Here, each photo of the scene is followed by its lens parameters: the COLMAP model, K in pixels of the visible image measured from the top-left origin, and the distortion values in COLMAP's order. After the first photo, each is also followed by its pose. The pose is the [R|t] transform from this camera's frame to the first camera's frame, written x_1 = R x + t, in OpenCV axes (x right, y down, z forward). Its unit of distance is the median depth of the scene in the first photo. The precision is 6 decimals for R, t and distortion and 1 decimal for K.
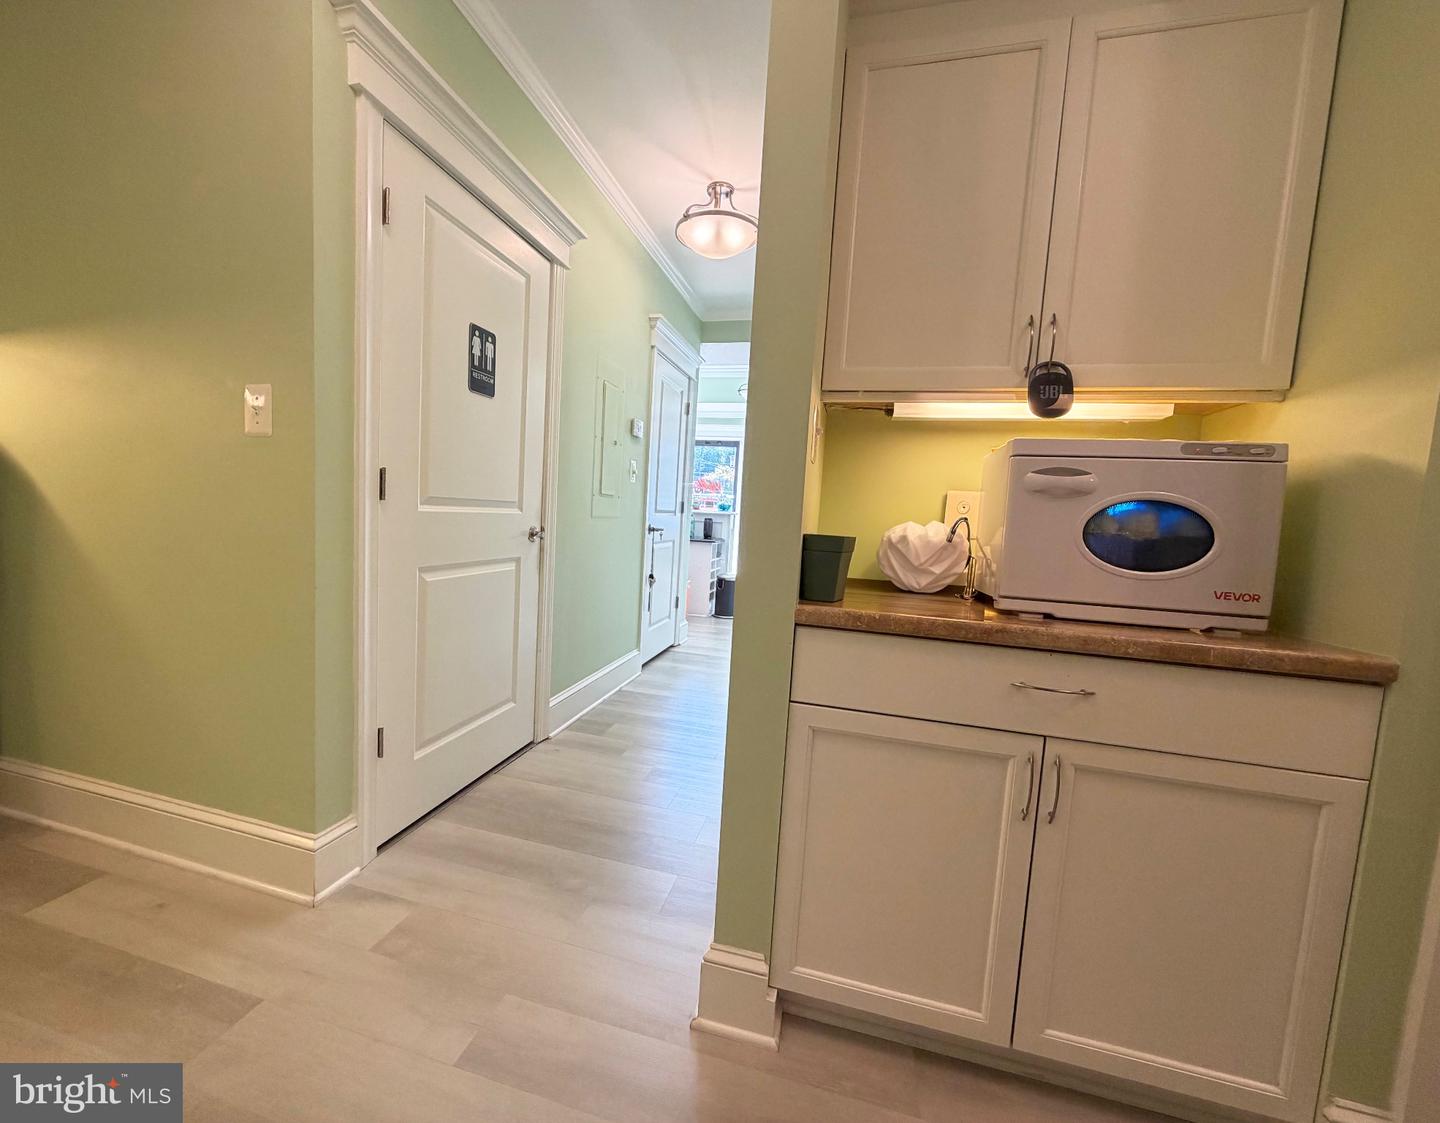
lens RADIAL K [[581.4, 0, 709.5], [0, 581.4, 562.5], [0, 0, 1]] dist [0.000192, 0.000209]
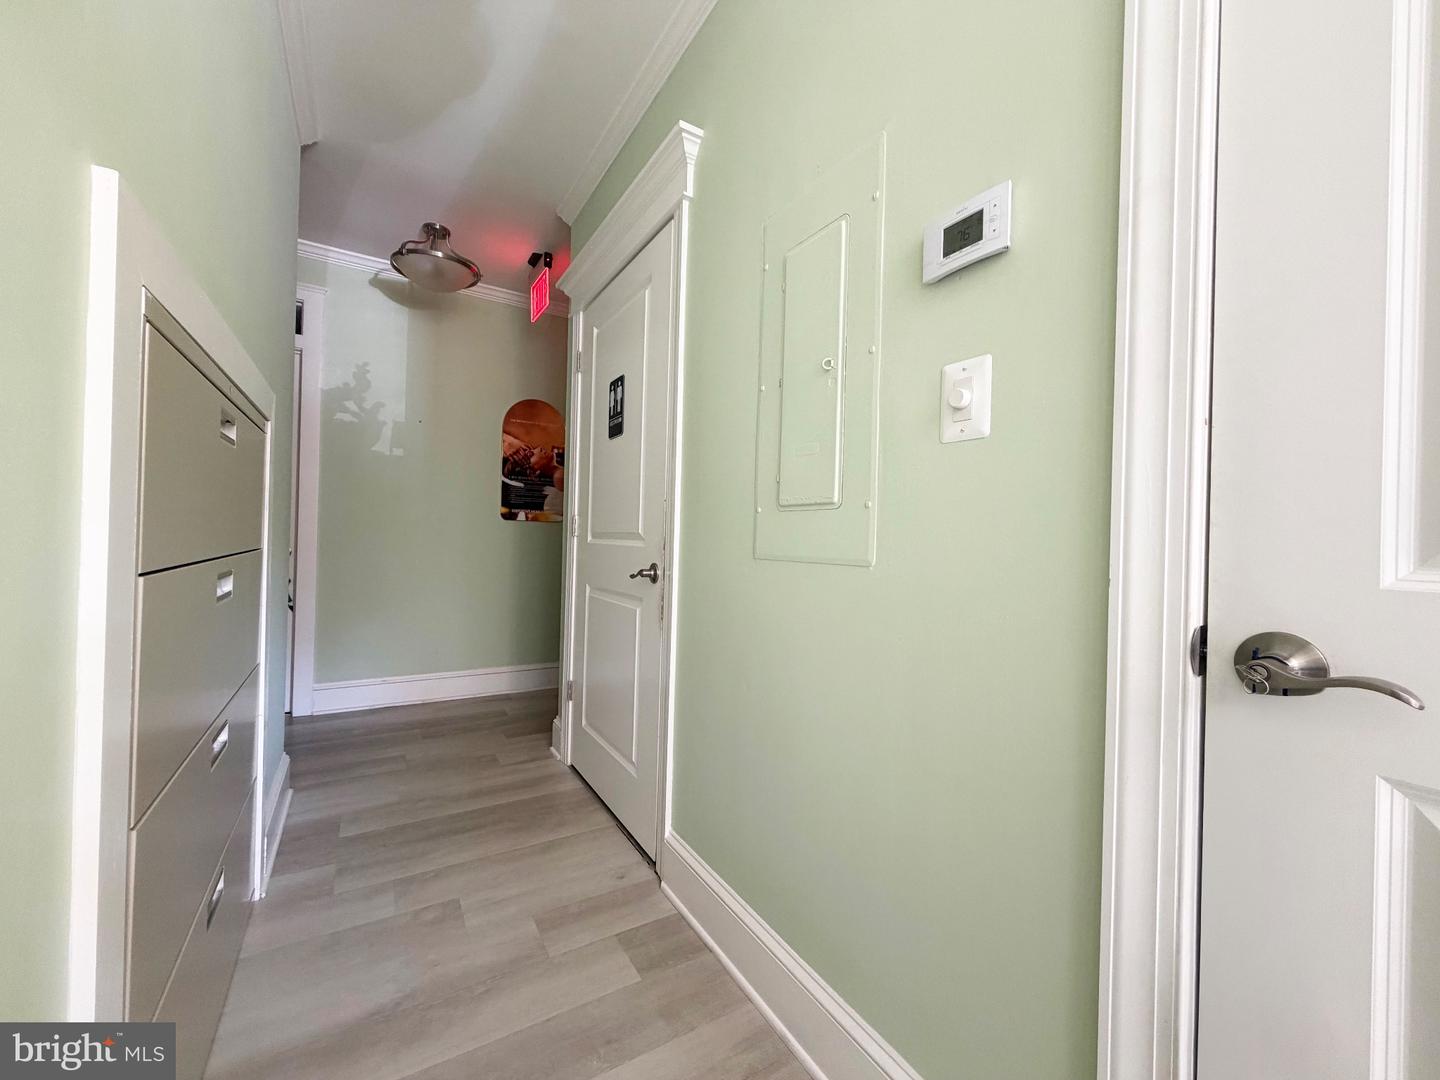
lens RADIAL K [[575.6, 0, 719.1], [0, 575.6, 535.9], [0, 0, 1]] dist [-0.001549, 0.000018]
pose [[-0.707144, -0.072616, -0.703331, 0.071077], [-0.121243, 0.992433, 0.019436, -0.048324], [0.696597, 0.099018, -0.710597, 0.622356]]
